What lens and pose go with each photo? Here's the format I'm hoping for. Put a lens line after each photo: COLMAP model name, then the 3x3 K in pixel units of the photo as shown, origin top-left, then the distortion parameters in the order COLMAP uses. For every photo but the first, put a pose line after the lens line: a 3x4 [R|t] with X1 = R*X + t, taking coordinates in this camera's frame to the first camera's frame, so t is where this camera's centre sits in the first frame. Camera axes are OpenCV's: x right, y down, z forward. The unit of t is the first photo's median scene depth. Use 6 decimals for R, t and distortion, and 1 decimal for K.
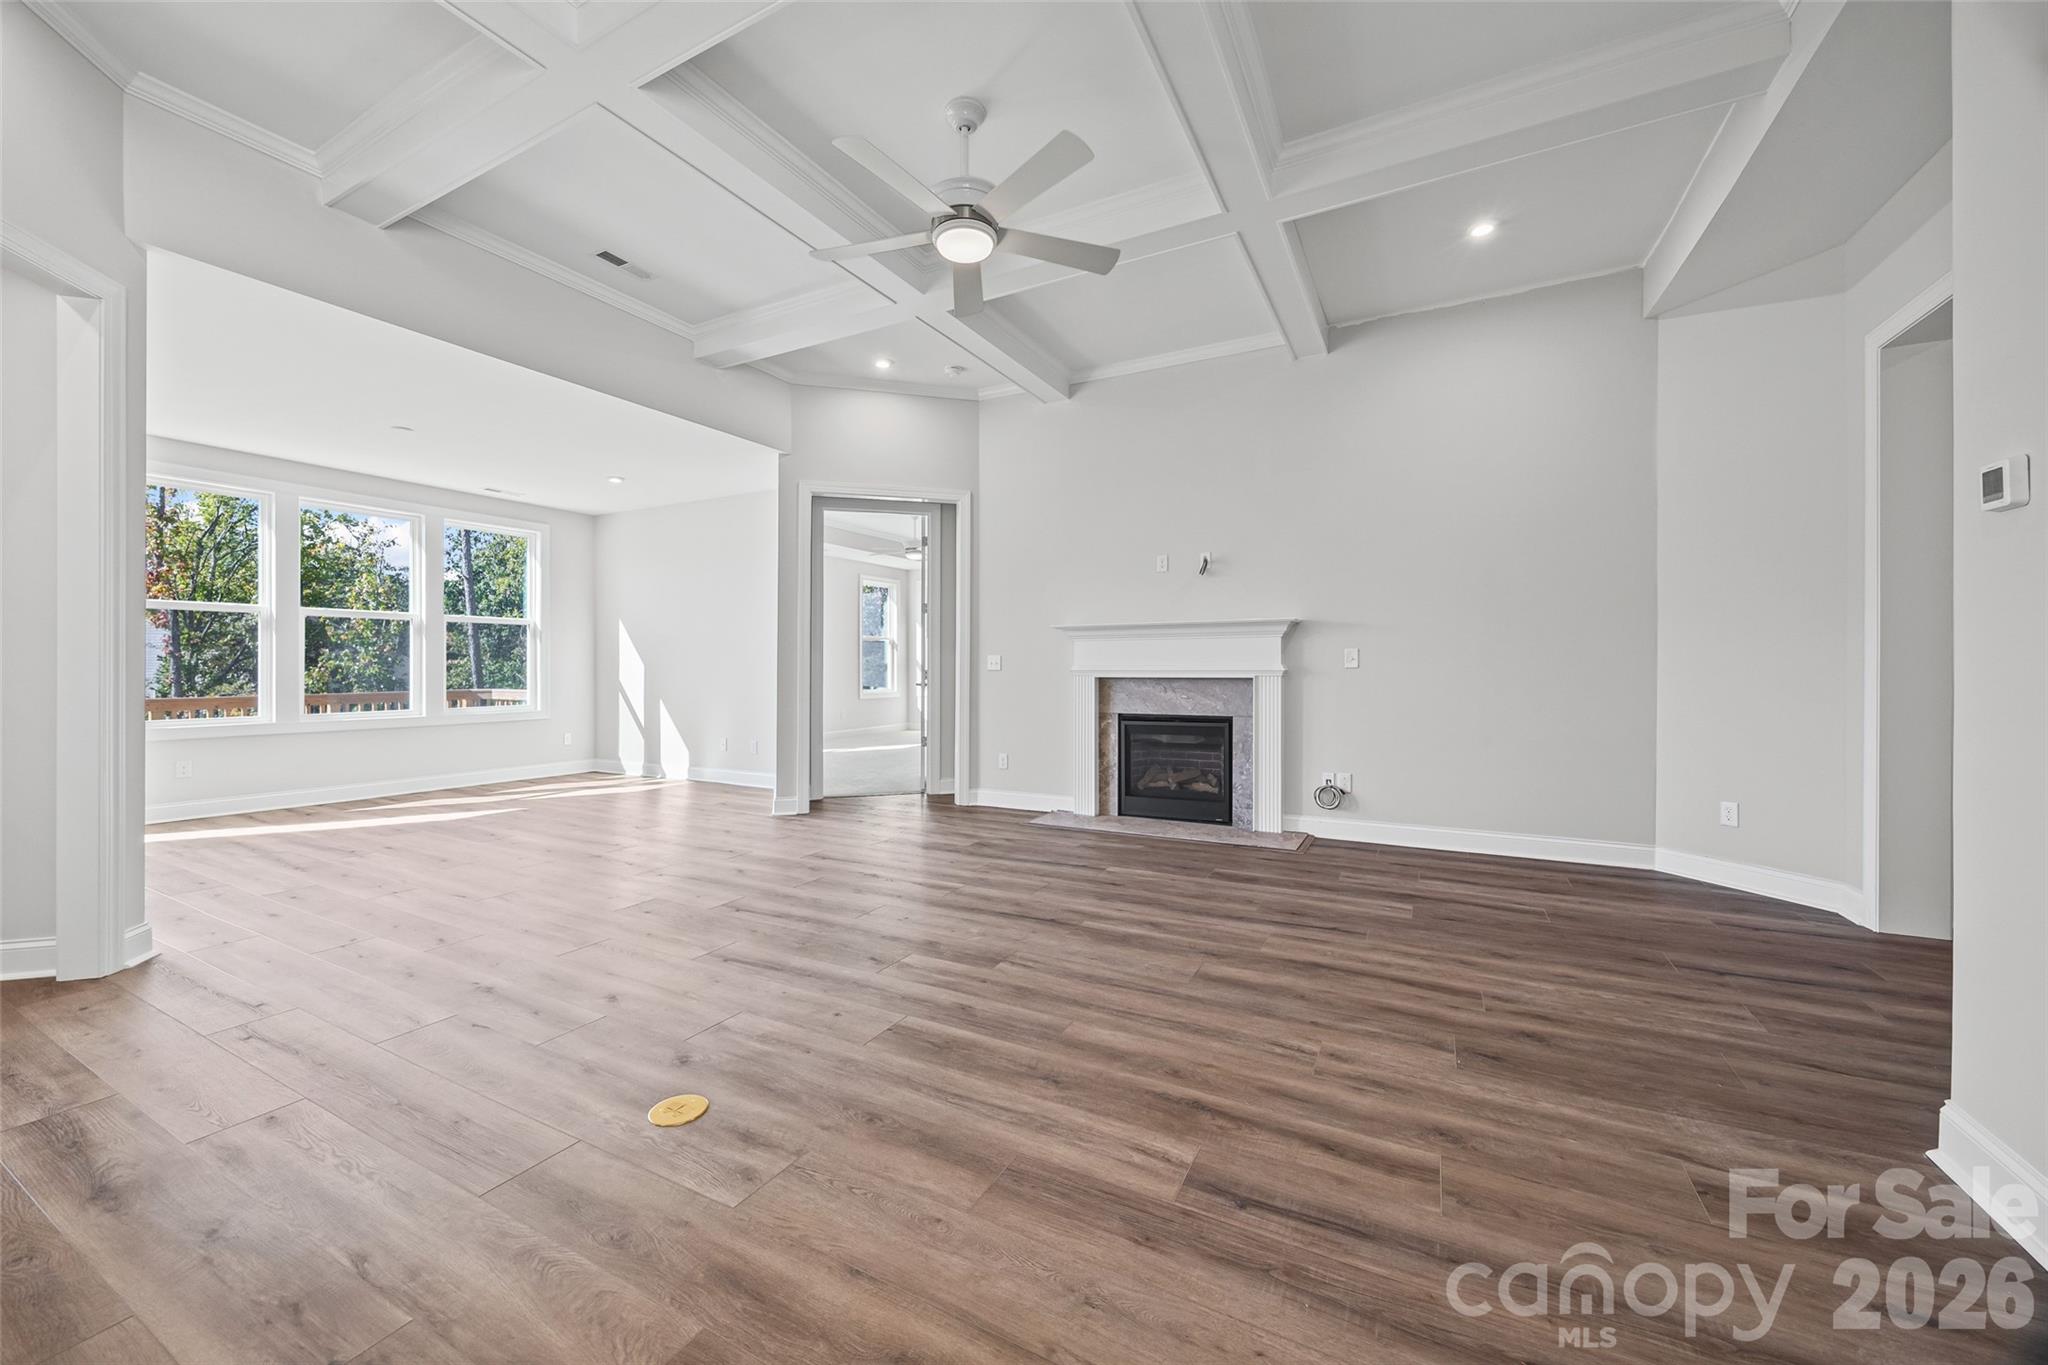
lens RADIAL K [[782.3, 0, 1009.9], [0, 782.3, 666.5], [0, 0, 1]] dist [-0.001204, 0.000035]
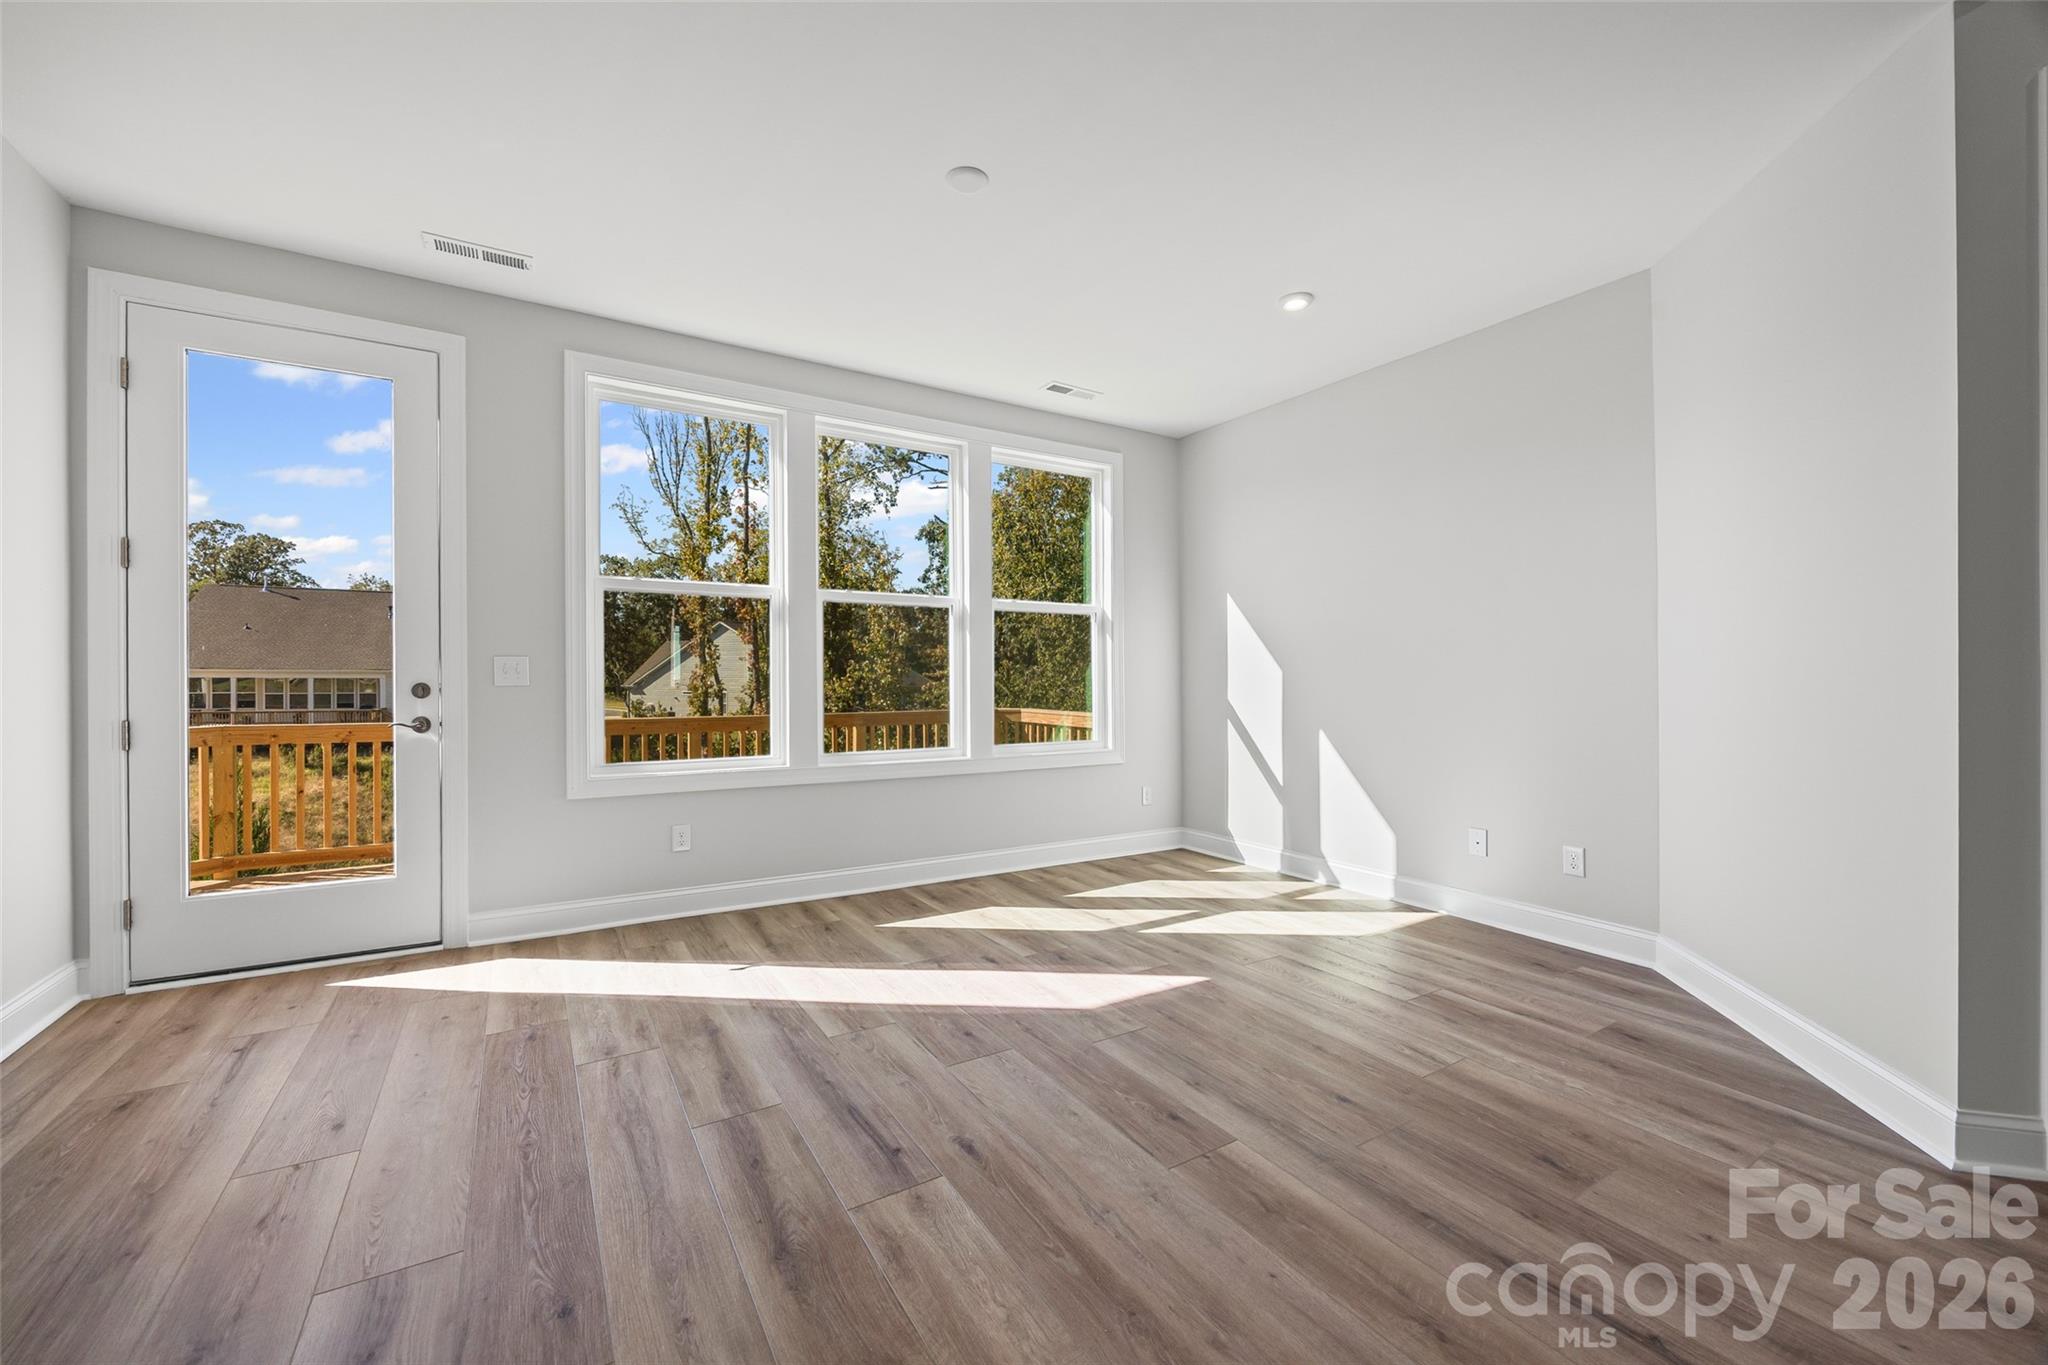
lens RADIAL K [[796.7, 0, 1020.8], [0, 796.7, 676.7], [0, 0, 1]] dist [0.000133, -0.000041]
pose [[0.871960, 0.003328, -0.489565, -0.603935], [-0.003409, 0.999994, 0.000726, -0.003450], [0.489564, 0.001036, 0.871966, 0.698785]]
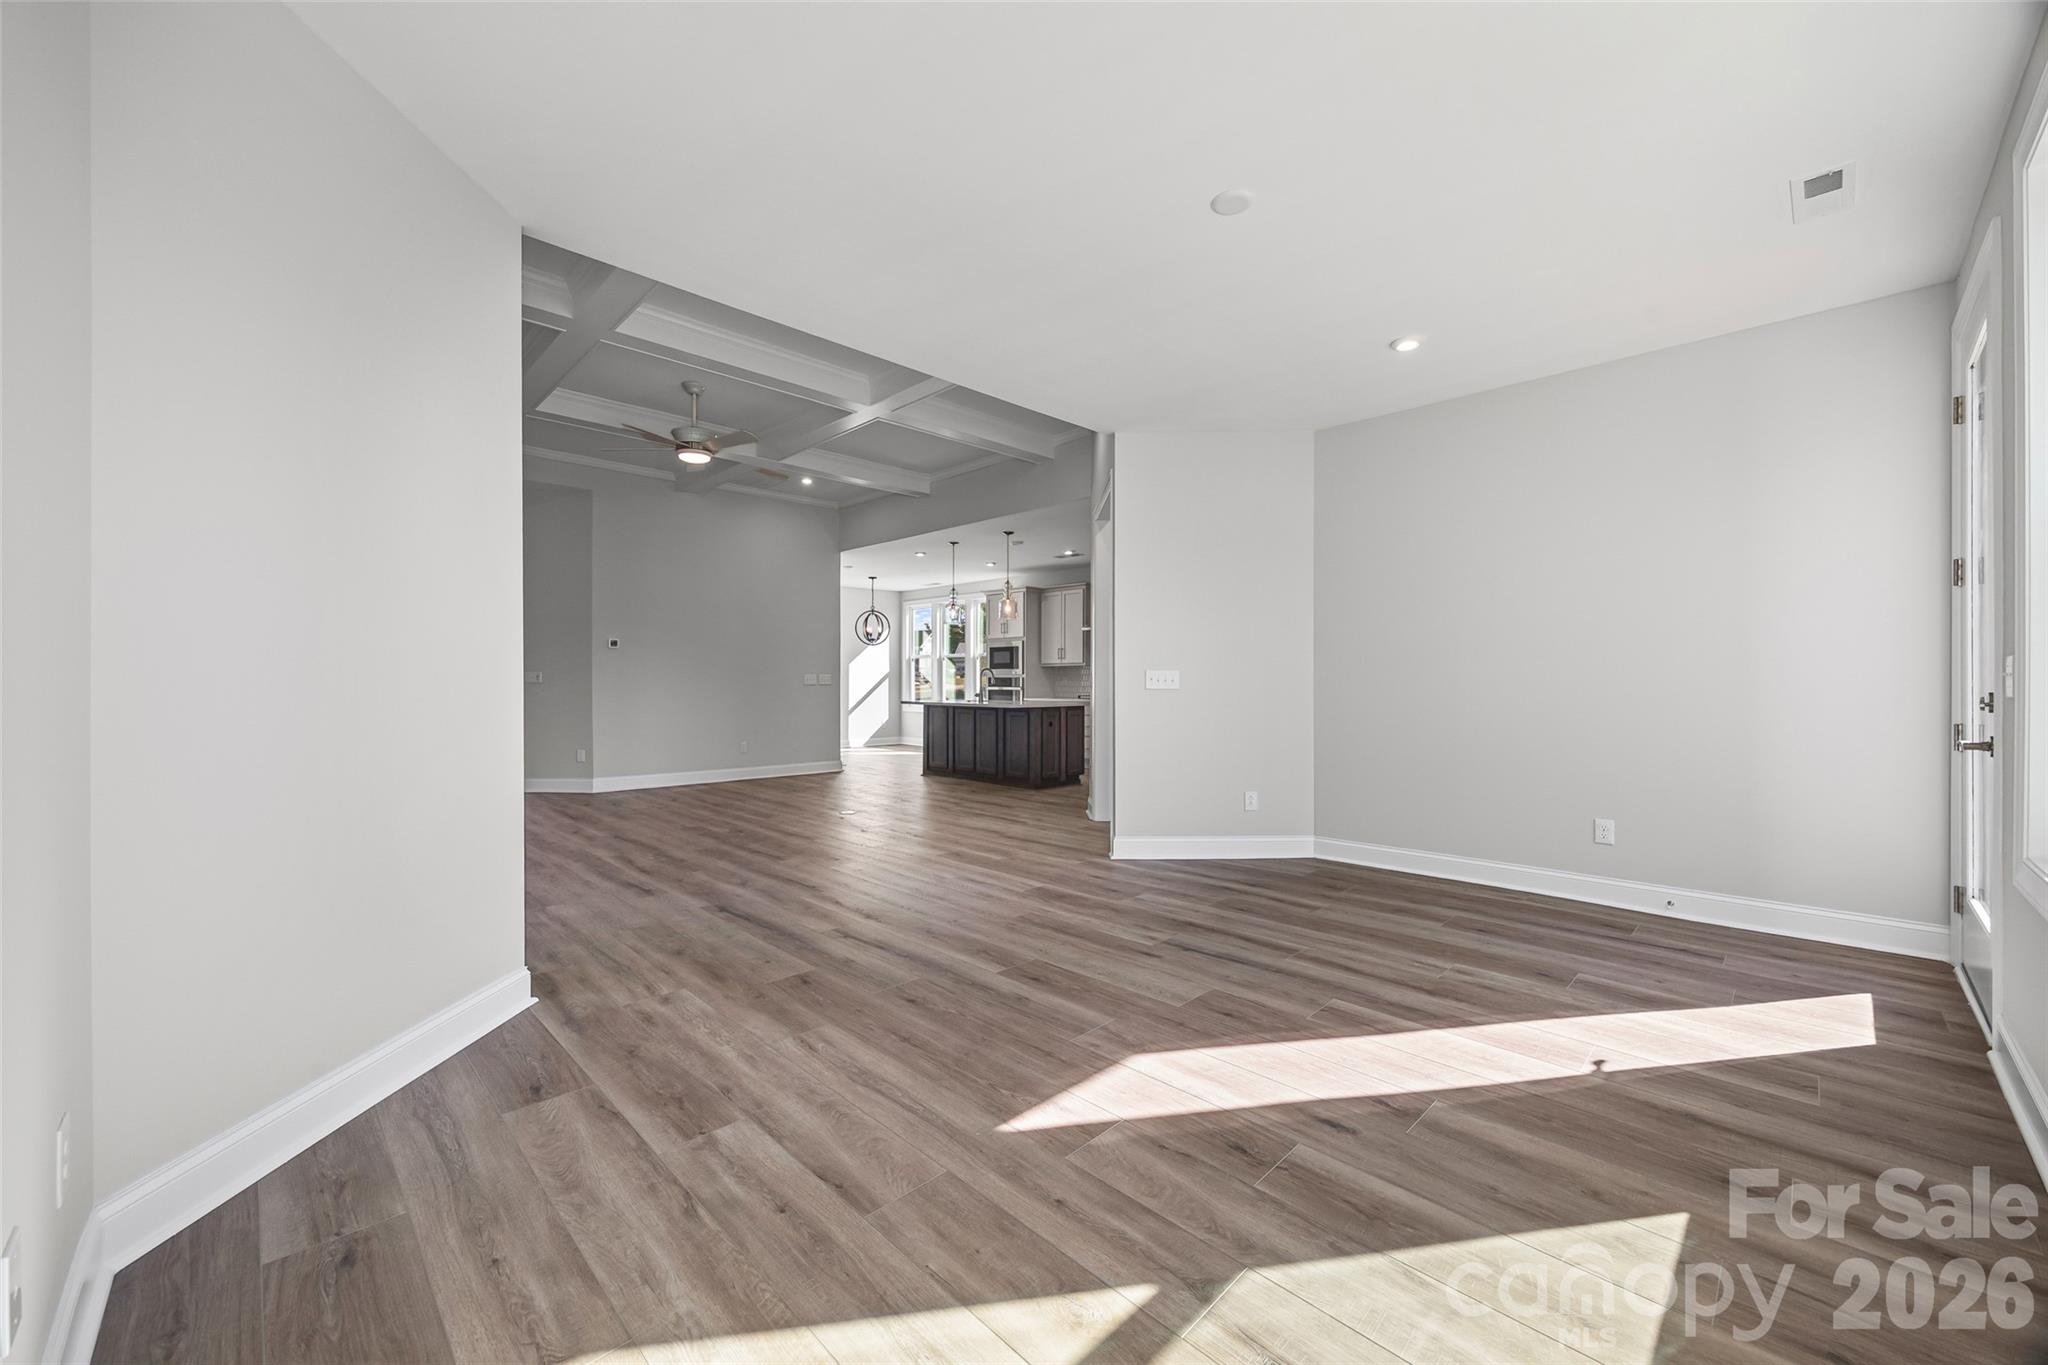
lens RADIAL K [[796.7, 0, 1020.8], [0, 796.7, 676.7], [0, 0, 1]] dist [0.000133, -0.000041]
pose [[-0.957681, -0.000331, 0.287830, -0.927664], [-0.001410, 0.999993, -0.003542, -0.004716], [-0.287827, -0.003798, -0.957675, 1.774928]]
